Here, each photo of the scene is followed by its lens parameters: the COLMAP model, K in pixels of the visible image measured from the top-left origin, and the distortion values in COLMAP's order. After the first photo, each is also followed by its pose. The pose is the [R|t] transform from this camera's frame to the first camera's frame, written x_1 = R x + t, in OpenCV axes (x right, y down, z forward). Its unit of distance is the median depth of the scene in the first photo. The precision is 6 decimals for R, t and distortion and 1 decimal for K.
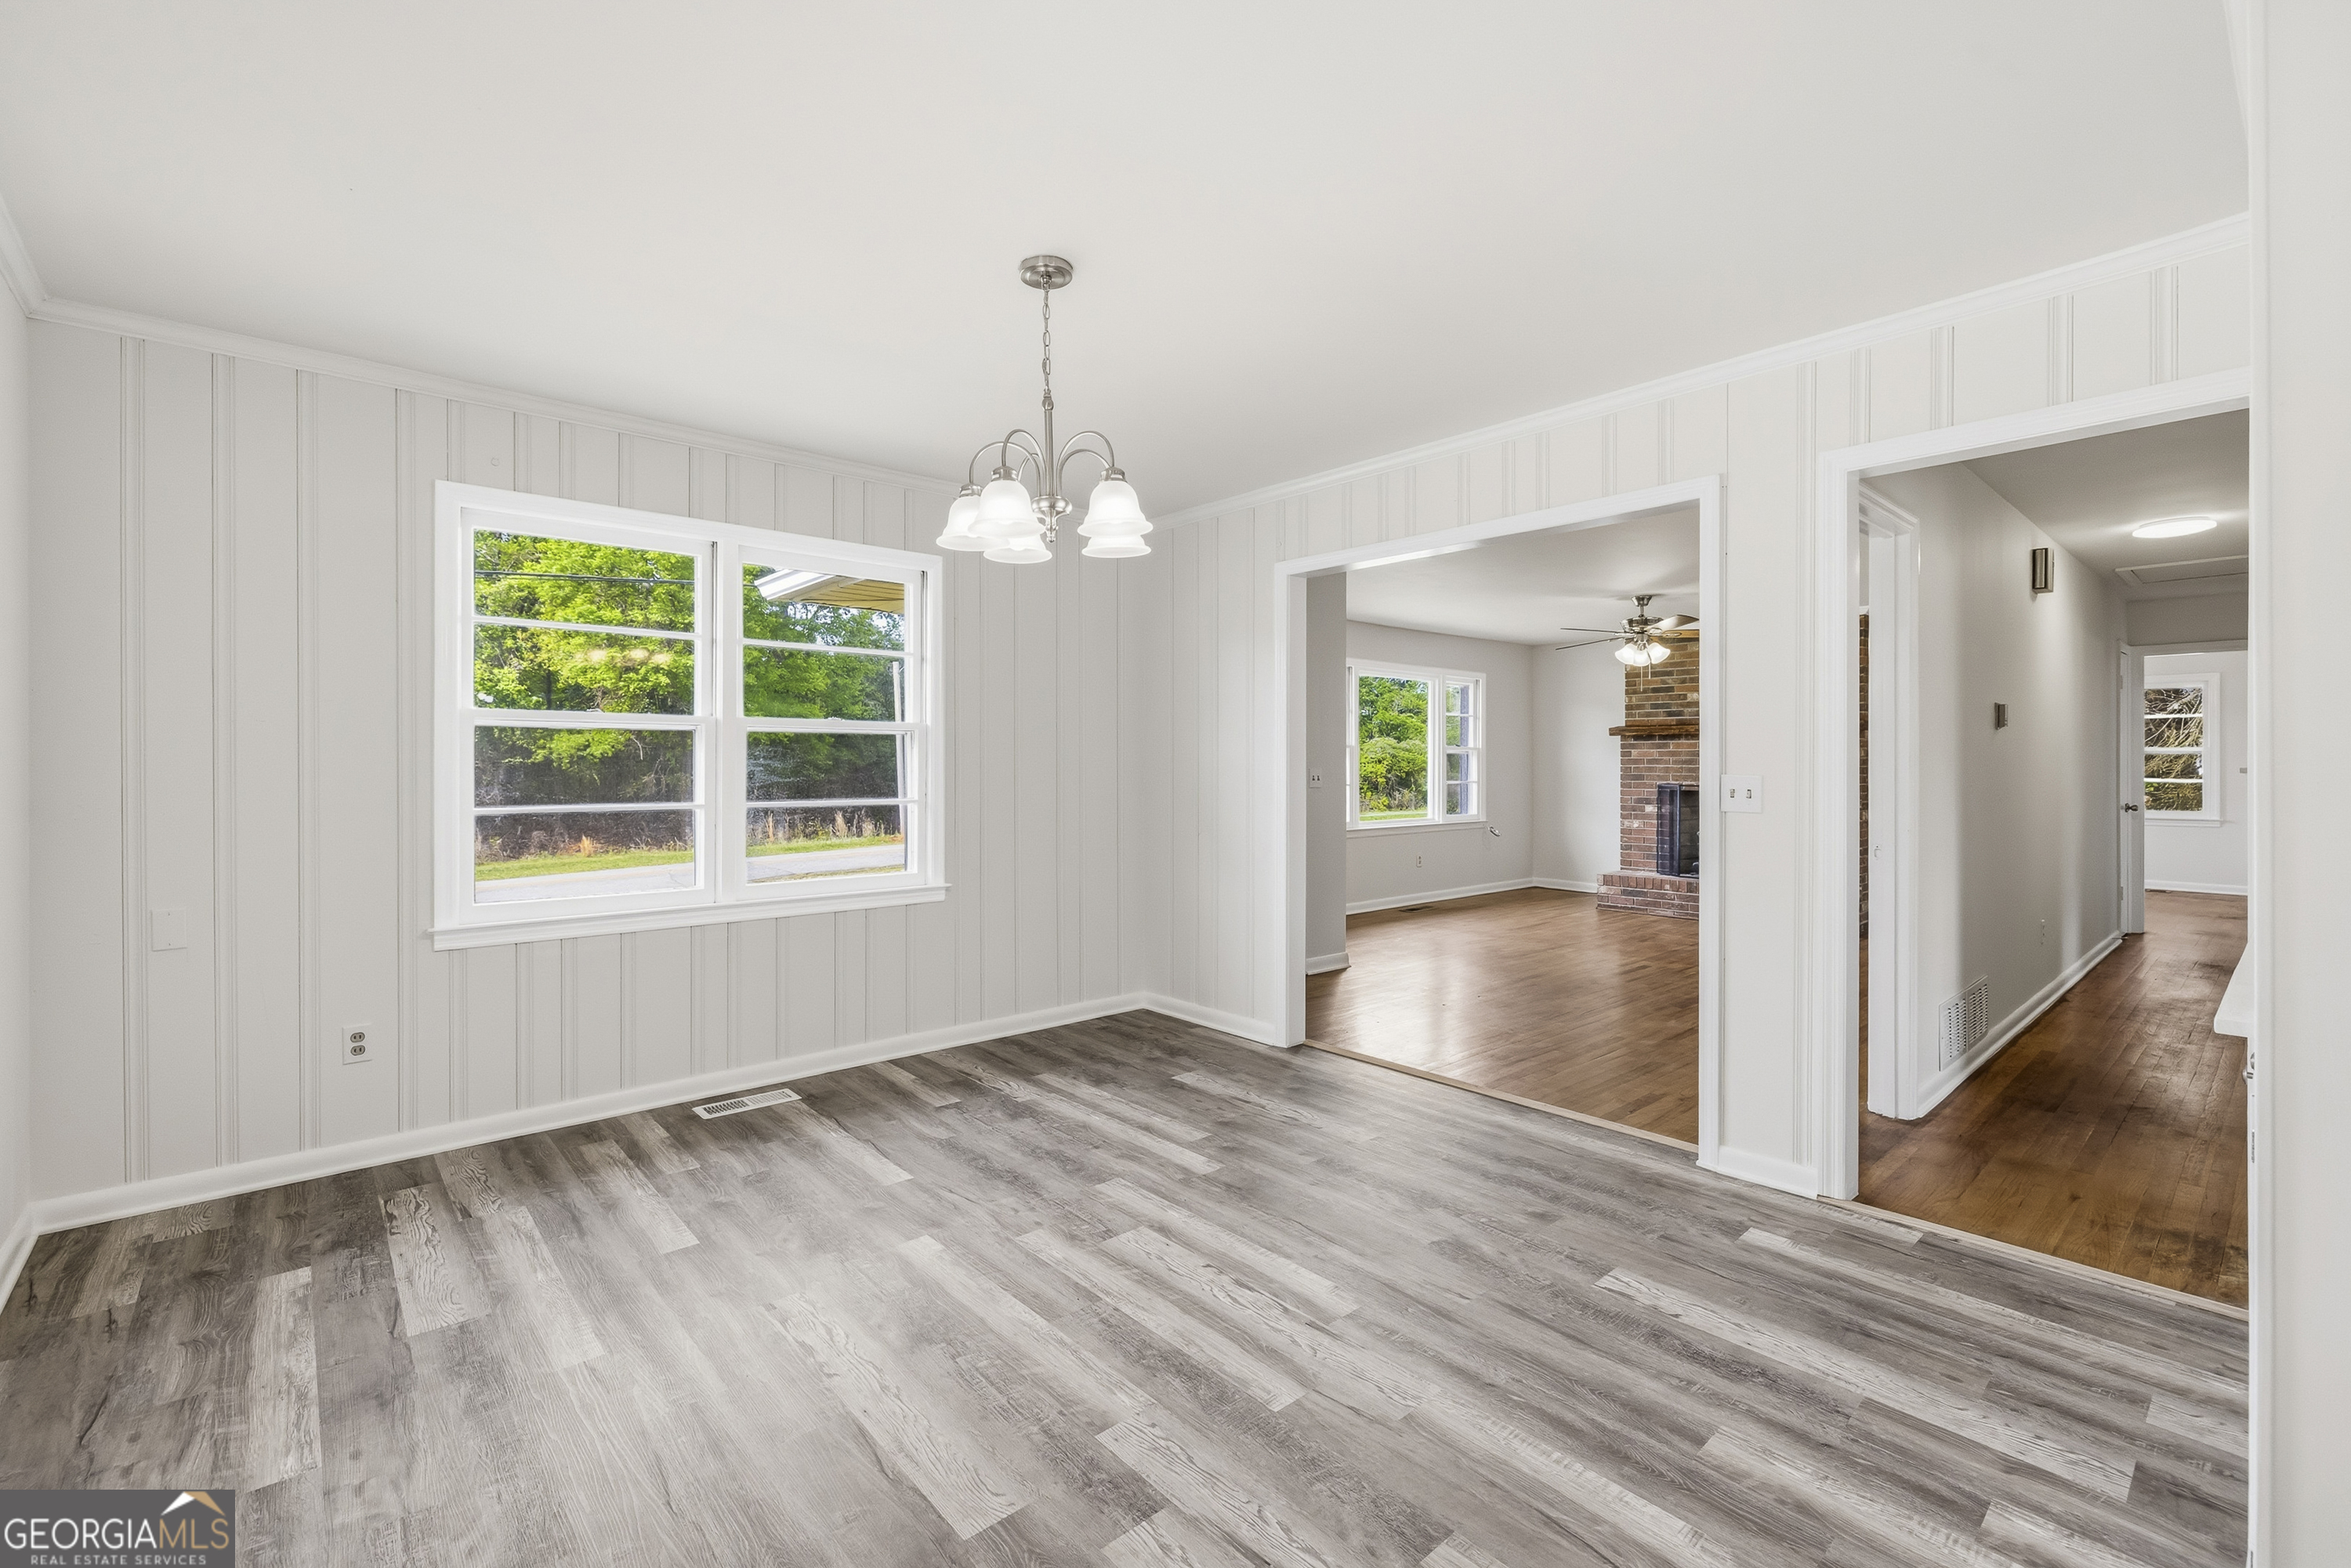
lens RADIAL K [[999.7, 0, 1160.1], [0, 999.7, 768.7], [0, 0, 1]] dist [-0.000991, -0.000210]
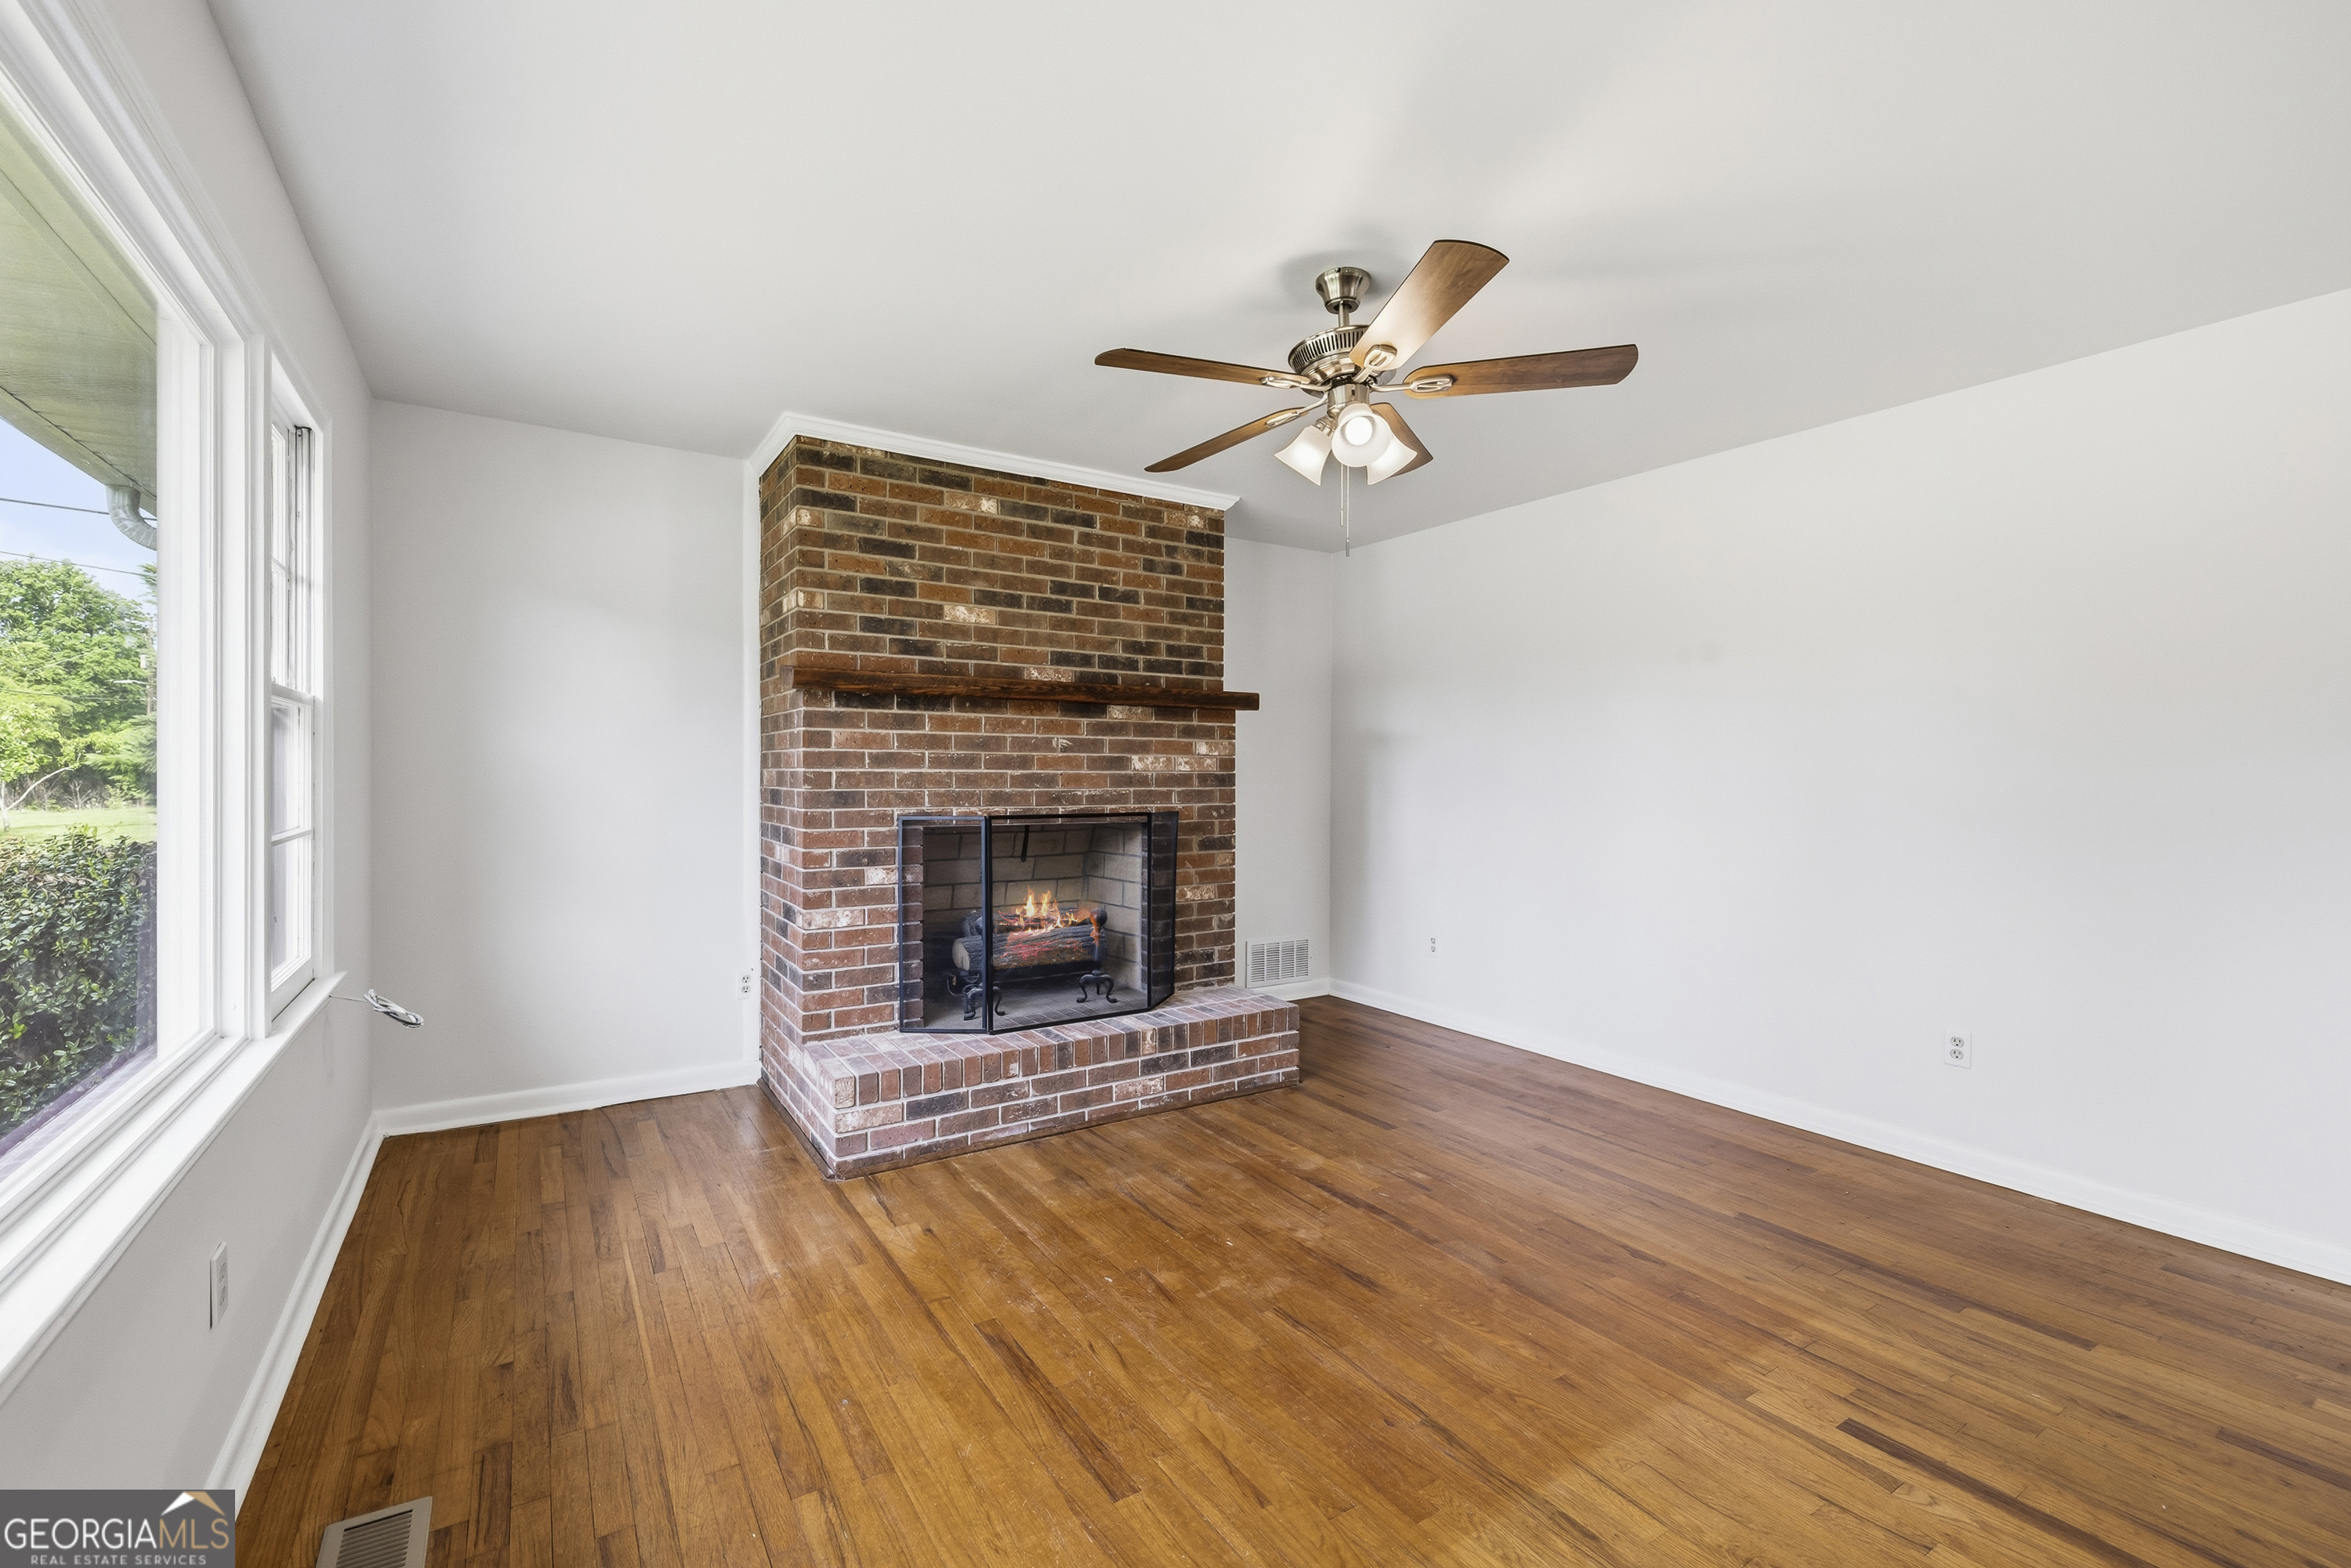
lens RADIAL K [[991.7, 0, 1150.6], [0, 991.7, 778.8], [0, 0, 1]] dist [-0.004867, -0.000250]
pose [[0.150016, -0.006821, 0.988660, 0.300234], [-0.002638, 0.999970, 0.007299, -0.006727], [-0.988680, -0.003703, 0.149994, 2.258745]]
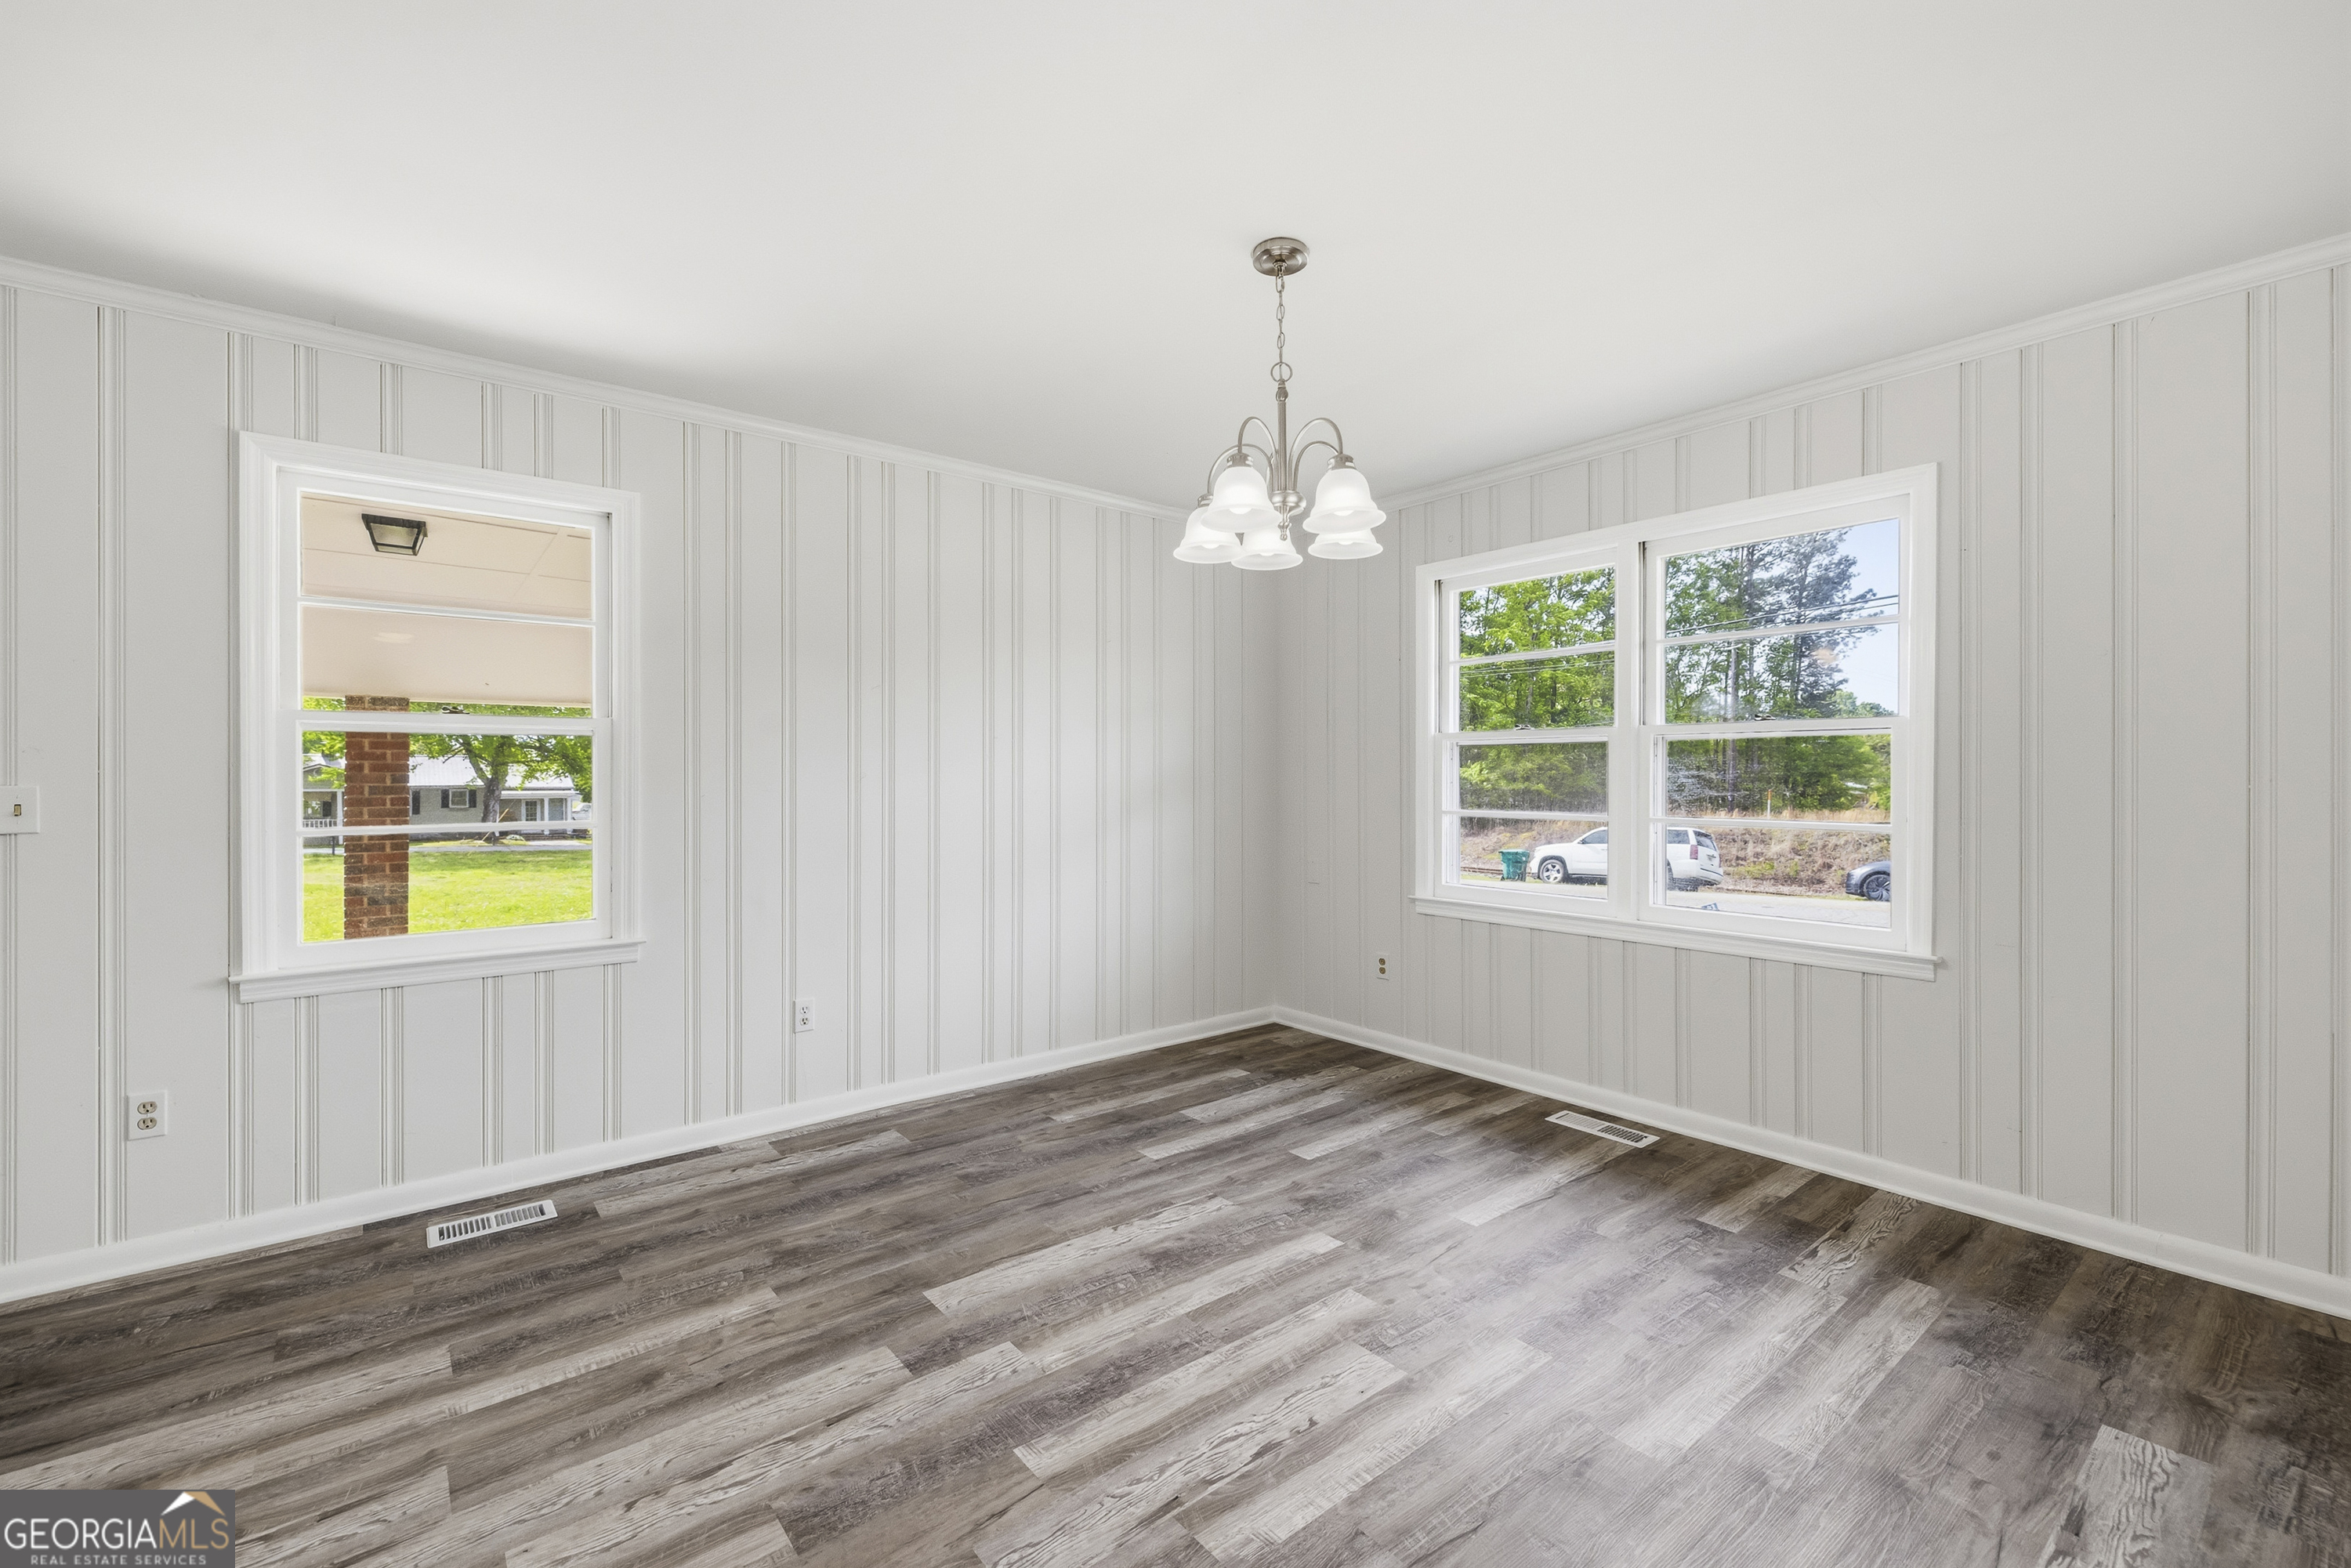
lens RADIAL K [[984.0, 0, 1158.7], [0, 984.0, 778.6], [0, 0, 1]] dist [-0.002065, 0.000114]
pose [[-0.045356, 0.002781, -0.998967, 0.619695], [-0.003363, 0.999990, 0.002936, -0.002884], [0.998965, 0.003493, -0.045347, 0.695972]]
